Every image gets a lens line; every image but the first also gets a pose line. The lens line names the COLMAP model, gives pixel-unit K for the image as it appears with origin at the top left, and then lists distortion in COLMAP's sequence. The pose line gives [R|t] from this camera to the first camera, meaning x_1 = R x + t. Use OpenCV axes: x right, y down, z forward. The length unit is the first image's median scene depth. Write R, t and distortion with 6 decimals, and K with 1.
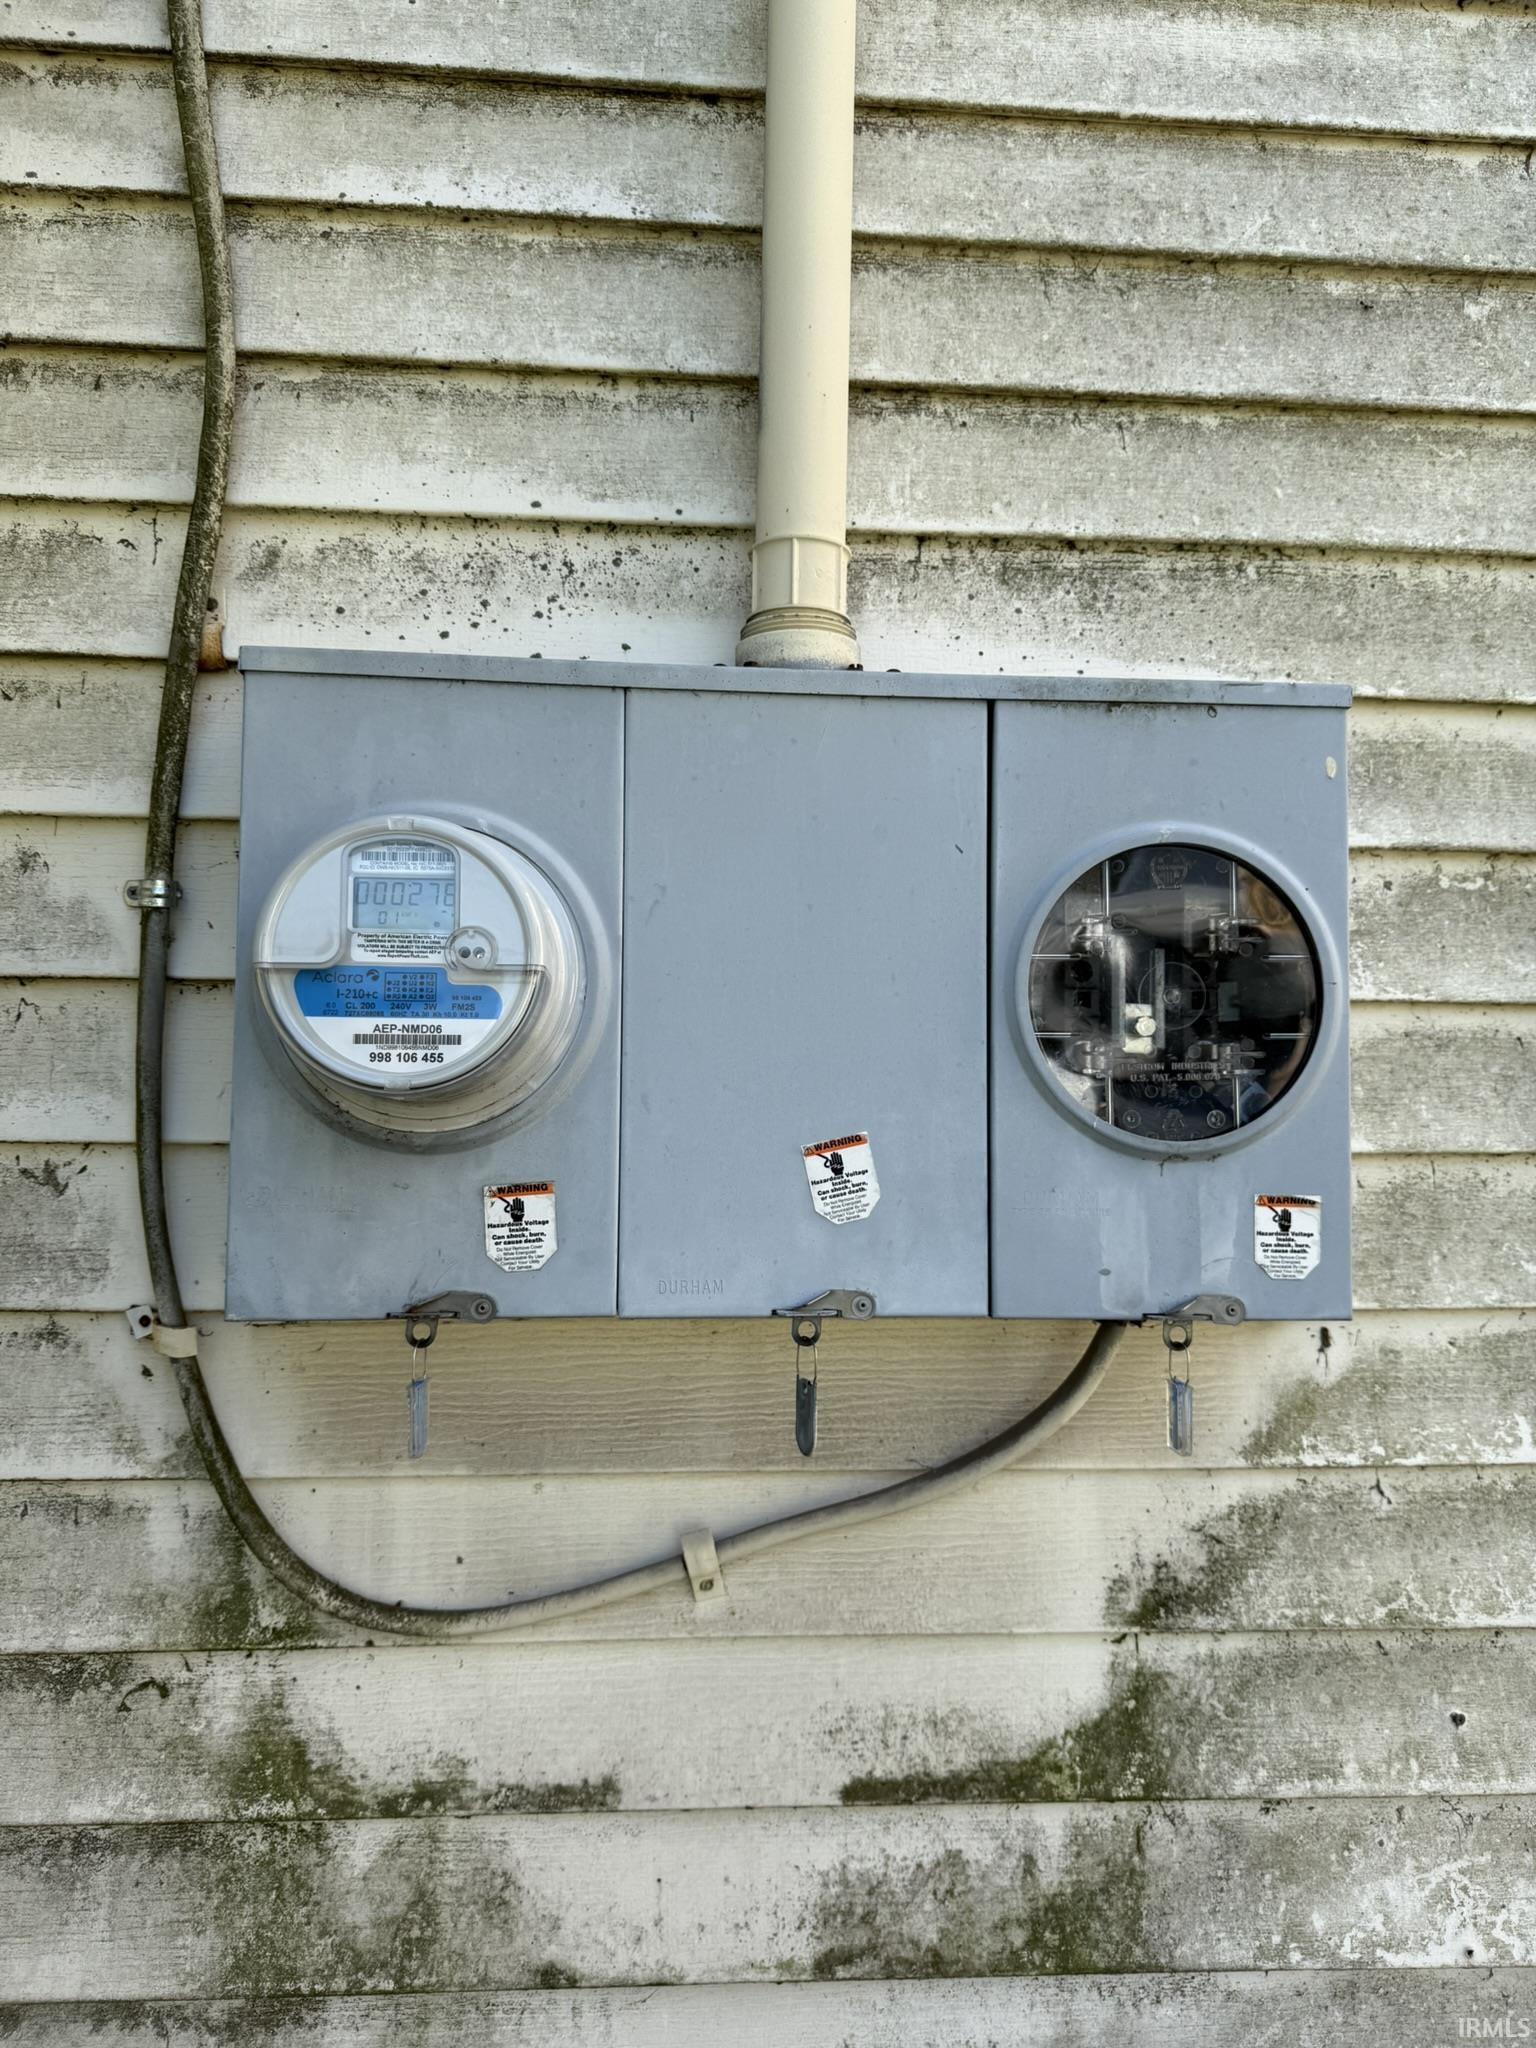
lens RADIAL K [[1459.3, 0, 772.0], [0, 1459.3, 1023.0], [0, 0, 1]] dist [0.034332, -0.052112]
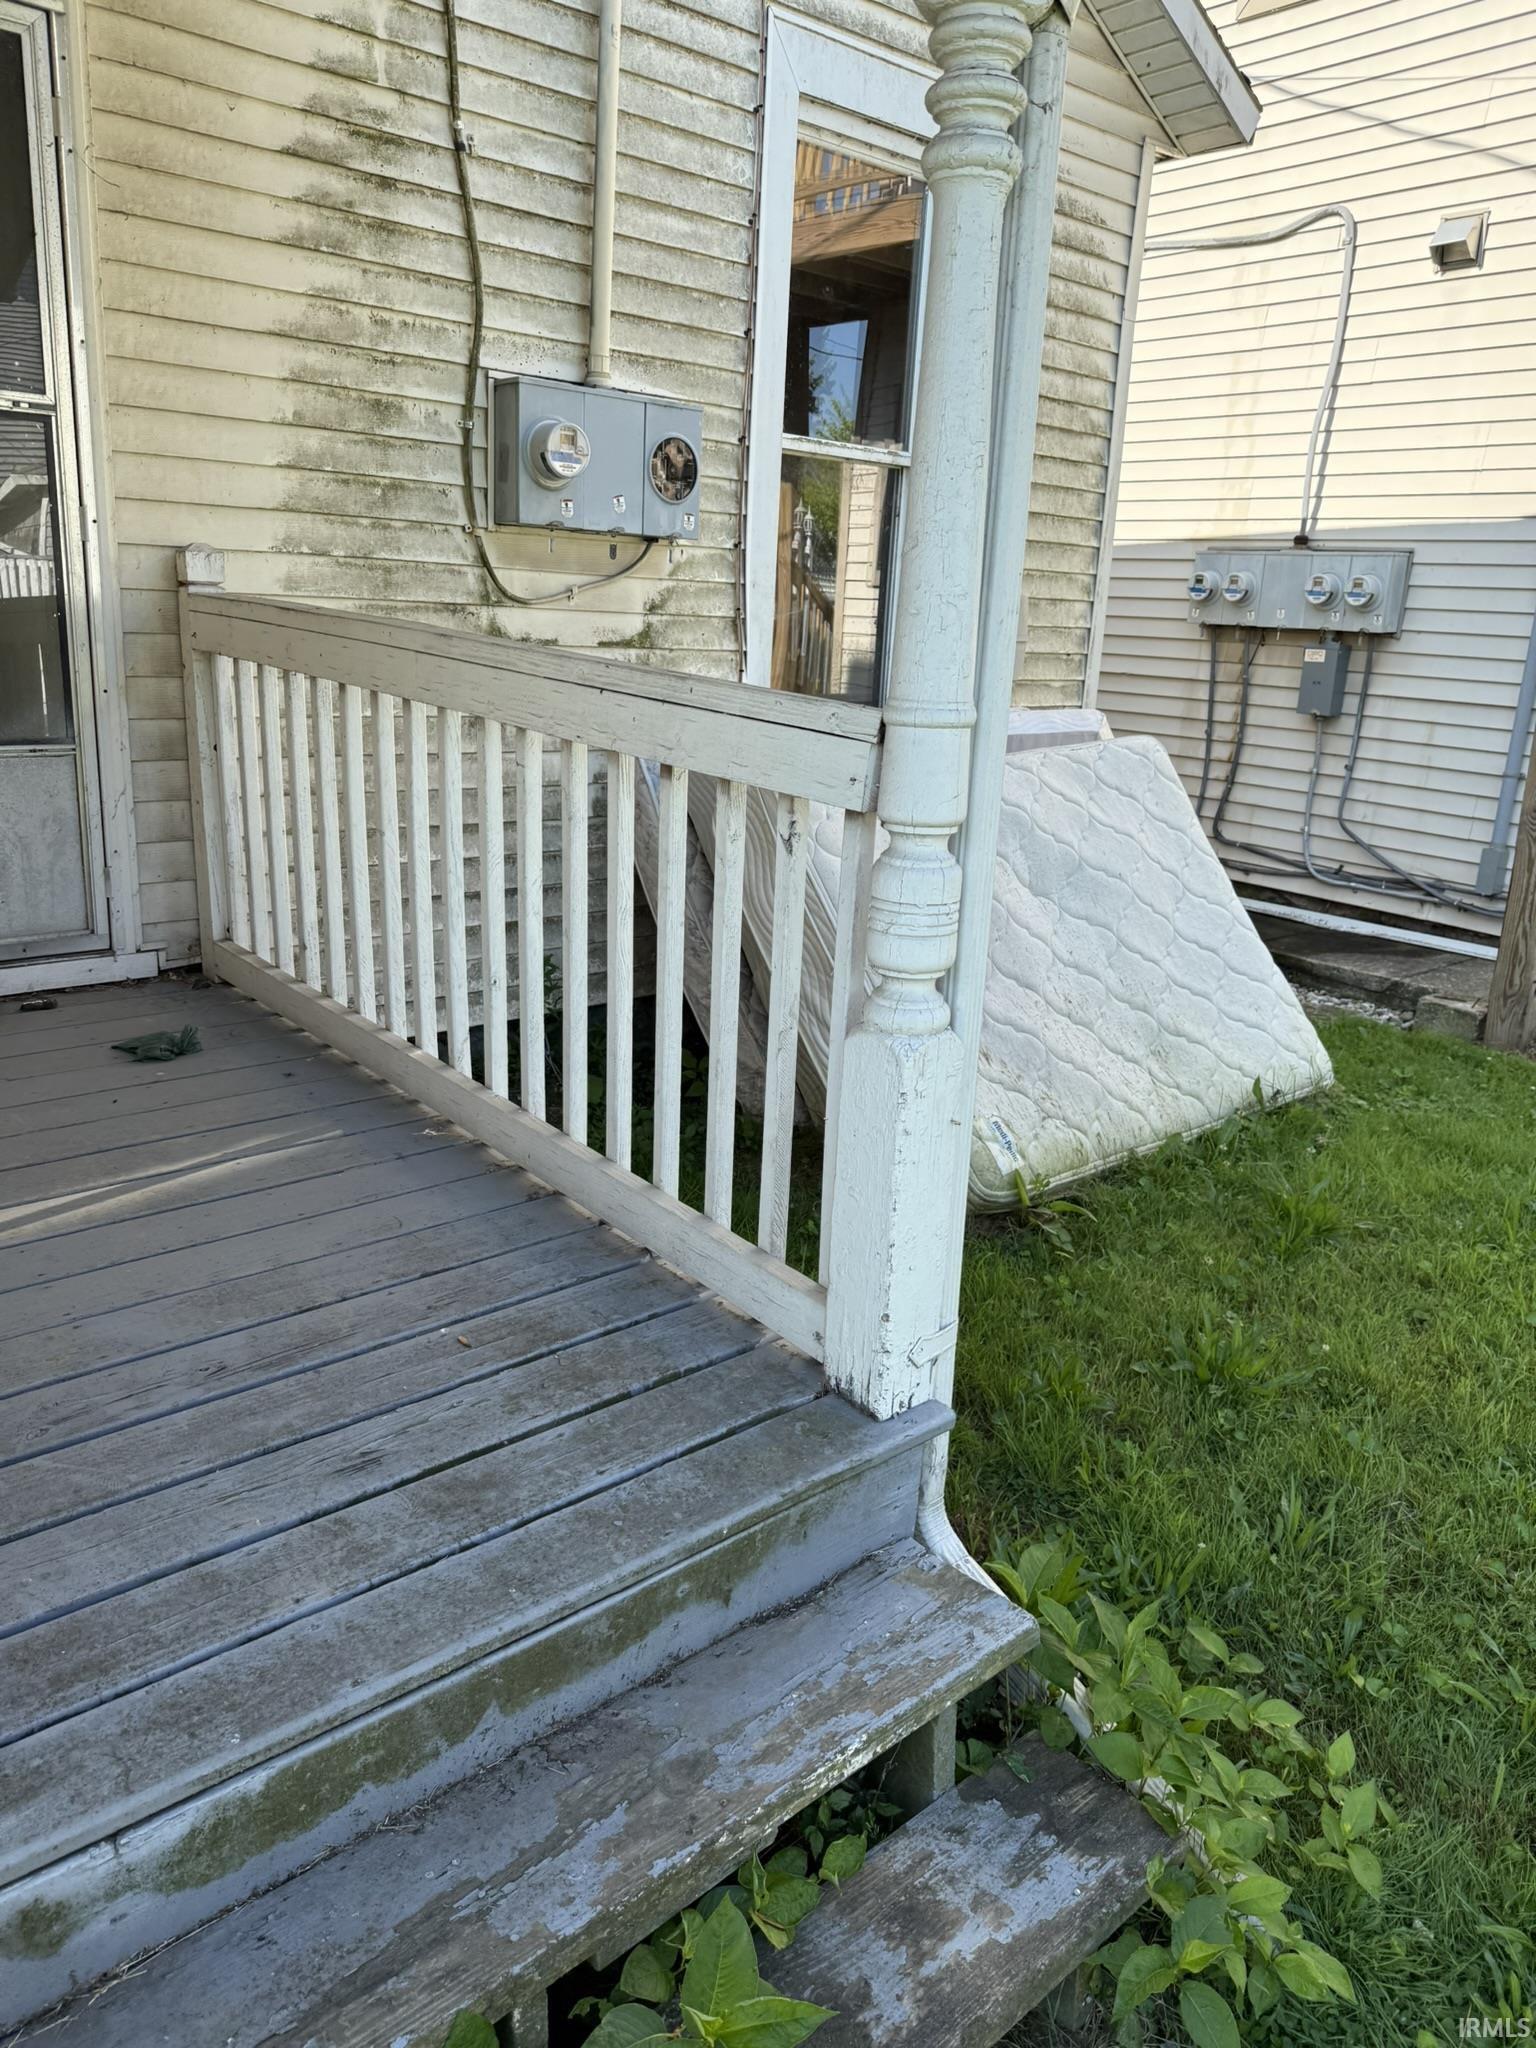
lens RADIAL K [[1459.3, 0, 766.7], [0, 1459.3, 1022.0], [0, 0, 1]] dist [0.034332, -0.052112]
pose [[0.801488, -0.136898, 0.582130, -2.404350], [-0.070233, 0.945159, 0.318969, 0.131477], [-0.593872, -0.296534, 0.747919, -3.186319]]
